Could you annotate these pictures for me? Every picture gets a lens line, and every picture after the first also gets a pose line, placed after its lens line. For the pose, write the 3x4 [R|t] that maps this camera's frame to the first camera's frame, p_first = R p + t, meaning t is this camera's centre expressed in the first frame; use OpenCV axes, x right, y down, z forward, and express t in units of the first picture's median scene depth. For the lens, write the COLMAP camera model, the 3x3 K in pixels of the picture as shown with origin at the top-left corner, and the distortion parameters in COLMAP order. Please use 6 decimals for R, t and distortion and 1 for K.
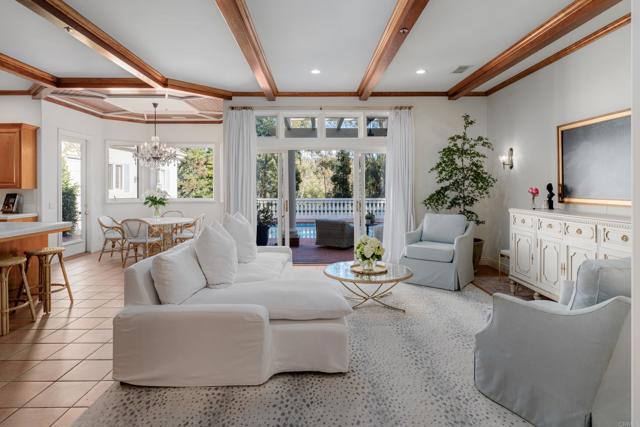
lens RADIAL K [[377.4, 0, 318.6], [0, 377.4, 188.3], [0, 0, 1]] dist [-0.004233, -0.001080]
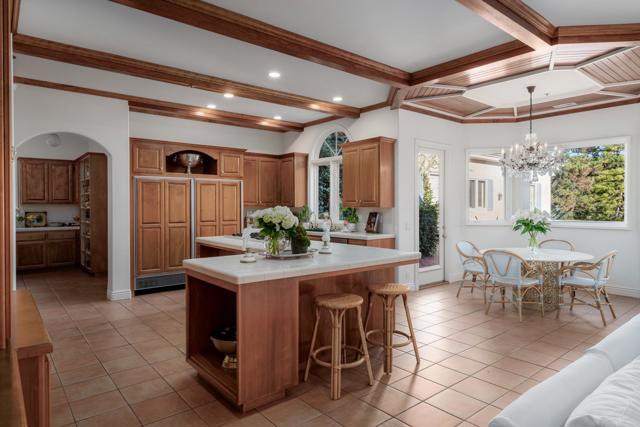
lens RADIAL K [[383.8, 0, 318.1], [0, 383.8, 206.4], [0, 0, 1]] dist [0.001420, 0.000899]
pose [[0.628749, 0.002732, -0.777604, -0.139301], [-0.002119, 0.999996, 0.001800, -0.002529], [0.777606, 0.000516, 0.628752, 0.267388]]
